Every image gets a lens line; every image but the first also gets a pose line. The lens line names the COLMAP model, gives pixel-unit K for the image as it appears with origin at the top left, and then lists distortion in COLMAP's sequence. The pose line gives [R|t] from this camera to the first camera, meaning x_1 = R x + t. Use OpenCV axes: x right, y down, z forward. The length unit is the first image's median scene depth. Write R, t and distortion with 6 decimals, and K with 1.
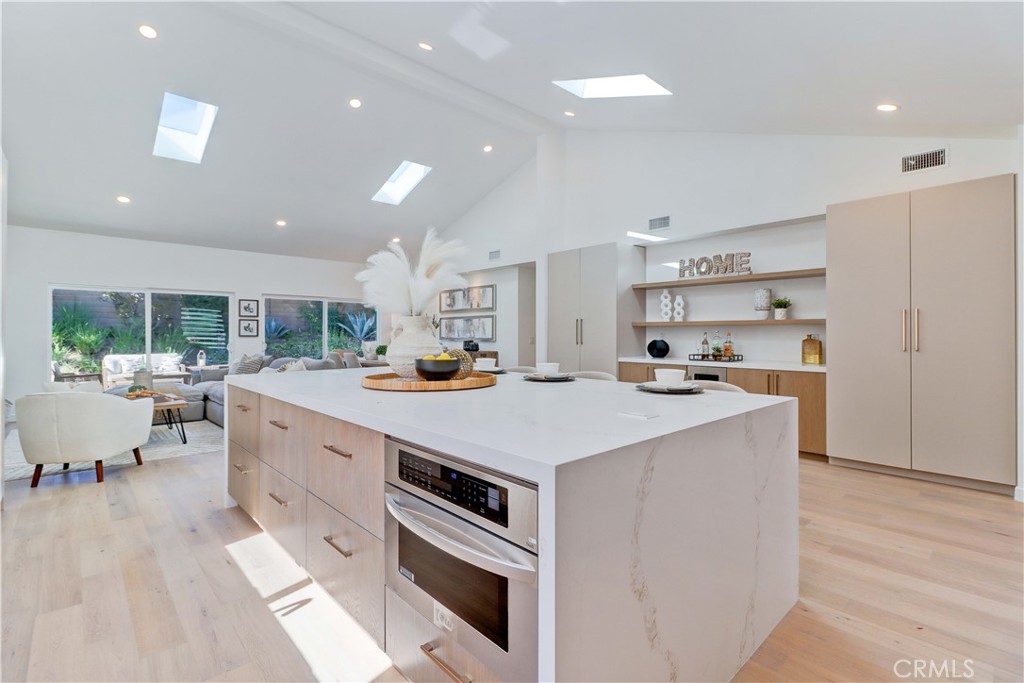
lens RADIAL K [[475.9, 0, 532.1], [0, 475.9, 332.9], [0, 0, 1]] dist [0.005410, -0.005146]
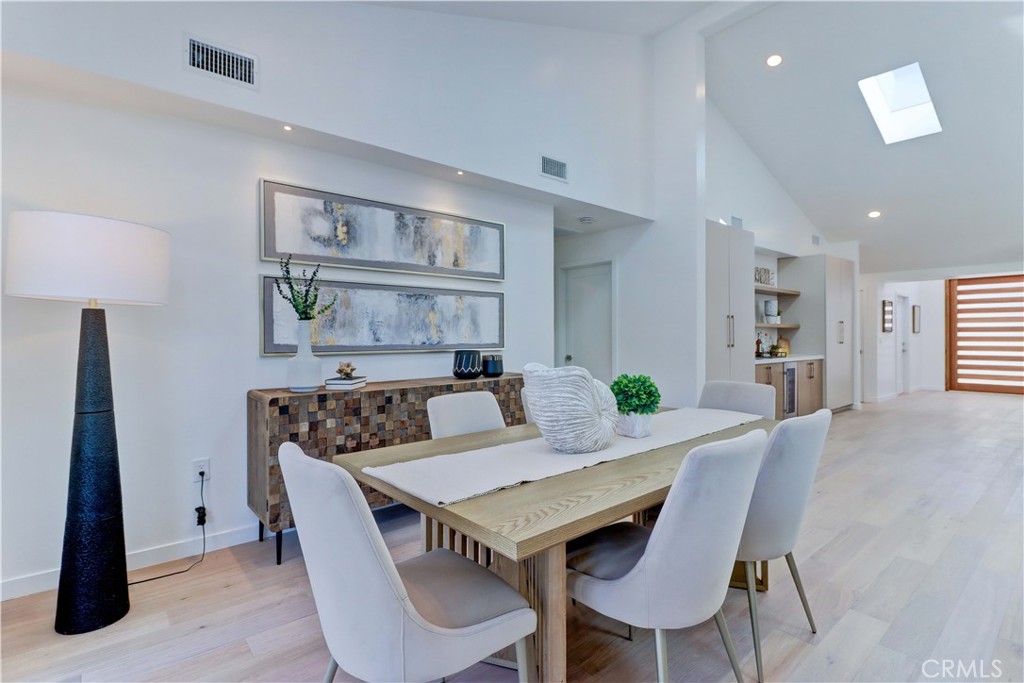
lens RADIAL K [[475.9, 0, 510.5], [0, 475.9, 333.0], [0, 0, 1]] dist [0.005410, -0.005146]
pose [[0.077670, 0.004470, 0.996969, -0.504862], [-0.004586, 0.999981, -0.004126, 0.002644], [-0.996969, -0.004252, 0.077689, 0.915058]]
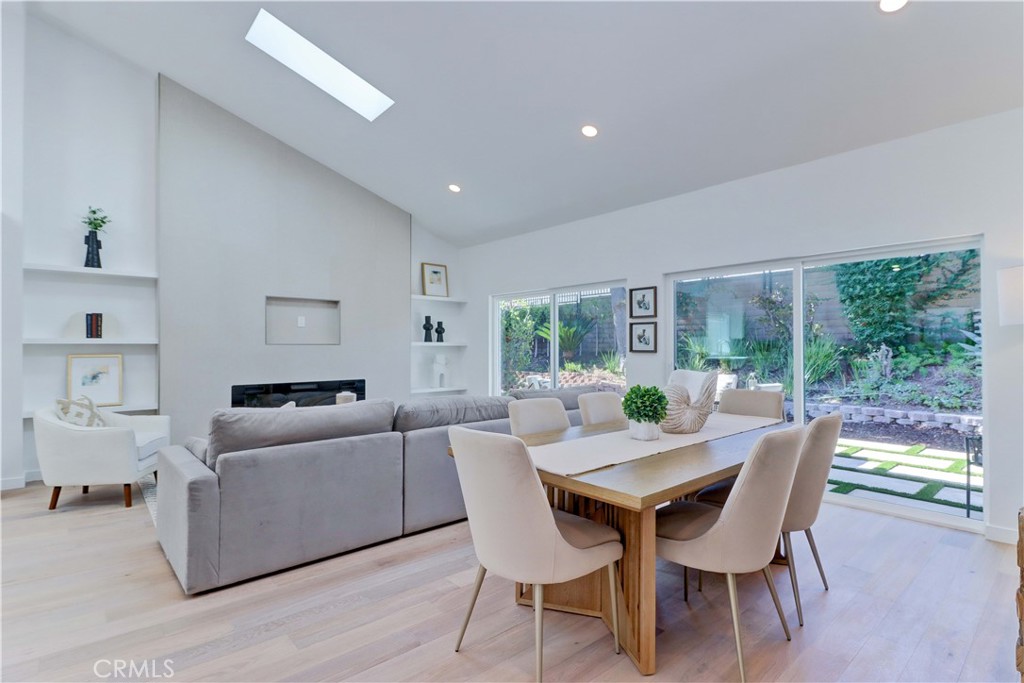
lens RADIAL K [[497.9, 0, 514.1], [0, 497.9, 340.0], [0, 0, 1]] dist [-0.004183, -0.003511]
pose [[-0.044508, -0.011688, -0.998941, 0.004599], [0.001672, 0.999929, -0.011774, -0.000666], [0.999008, -0.002195, -0.044485, 0.822152]]
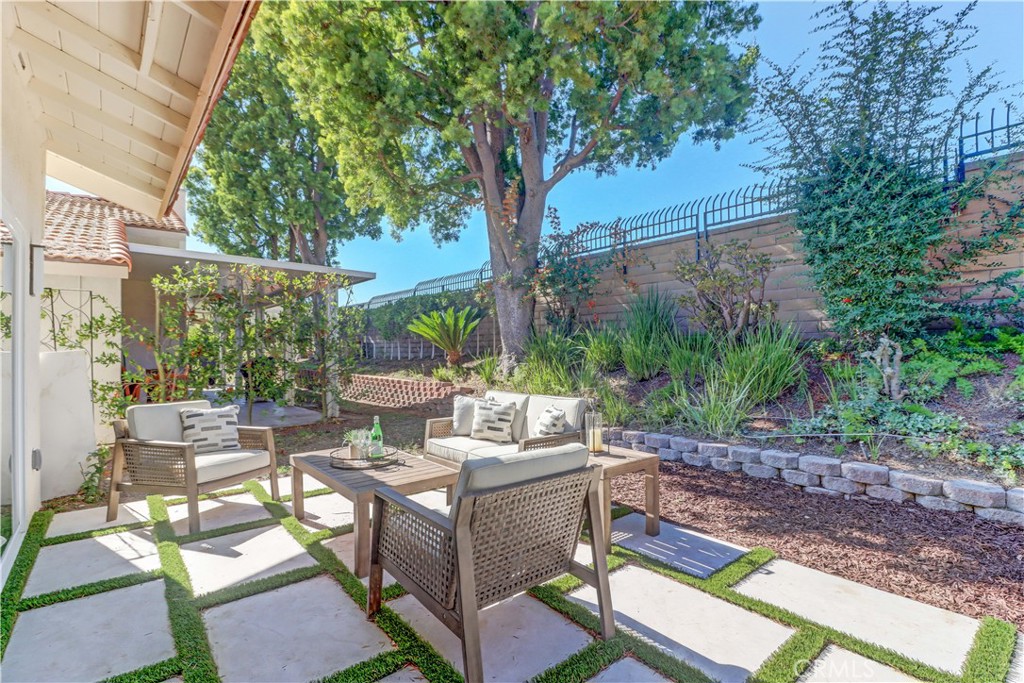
lens RADIAL K [[475.9, 0, 515.4], [0, 475.9, 334.0], [0, 0, 1]] dist [0.005410, -0.005146]
pose [[-0.059114, -0.028620, -0.997841, -0.475368], [0.007435, 0.999549, -0.029109, 0.007341], [0.998224, -0.009139, -0.058875, 1.143862]]
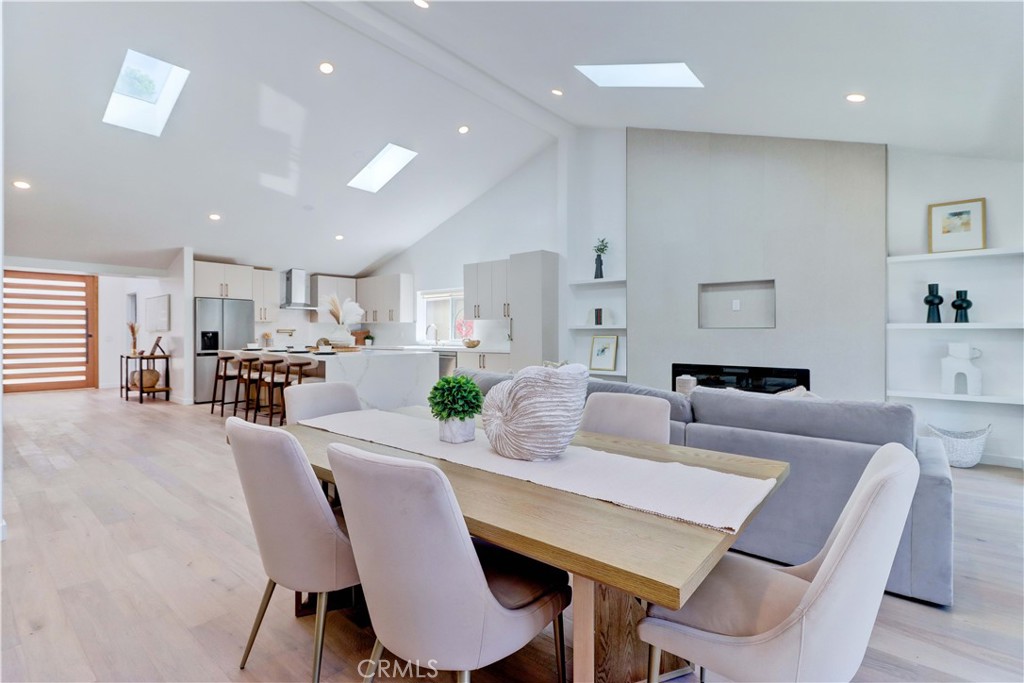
lens RADIAL K [[475.9, 0, 530.8], [0, 475.9, 333.9], [0, 0, 1]] dist [0.005410, -0.005146]
pose [[-0.993644, 0.005016, -0.112458, -0.294434], [0.004274, 0.999967, 0.006837, -0.000810], [0.112489, 0.006313, -0.993633, 1.098600]]
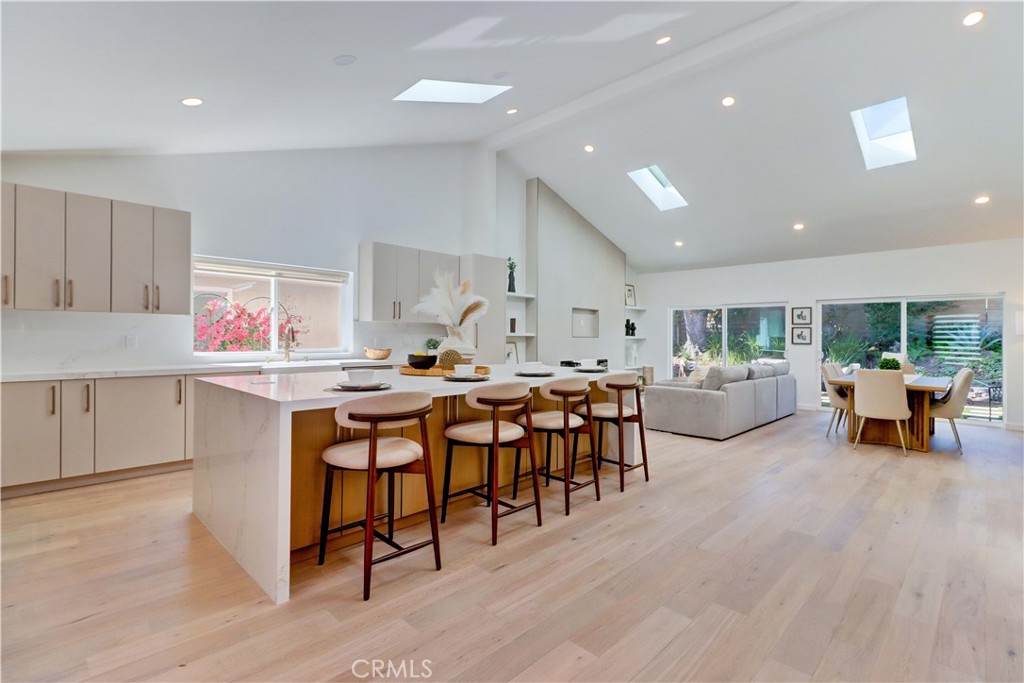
lens RADIAL K [[475.9, 0, 508.9], [0, 475.9, 334.1], [0, 0, 1]] dist [0.005410, -0.005146]
pose [[0.020751, -0.007277, -0.999758, 0.369920], [-0.010263, 0.999919, -0.007491, -0.000119], [0.999732, 0.010416, 0.020675, 0.343991]]
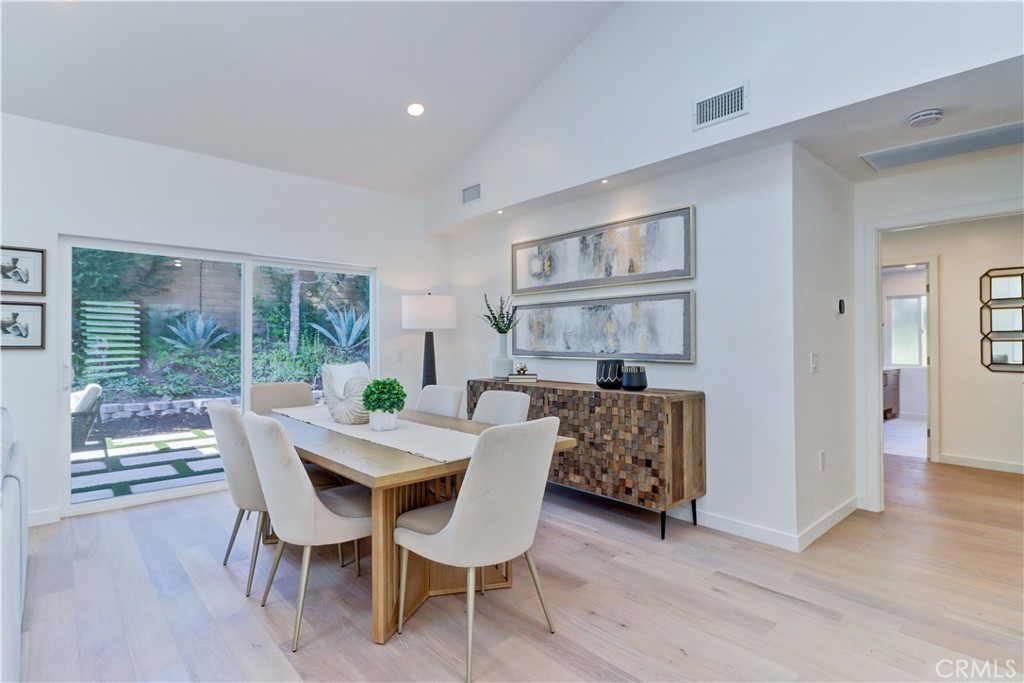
lens RADIAL K [[497.9, 0, 532.7], [0, 497.9, 339.7], [0, 0, 1]] dist [-0.004183, -0.003511]
pose [[0.999979, 0.001673, -0.006301, -0.188806], [-0.001669, 0.999998, 0.000747, -0.000642], [0.006302, -0.000736, 0.999980, 0.593459]]
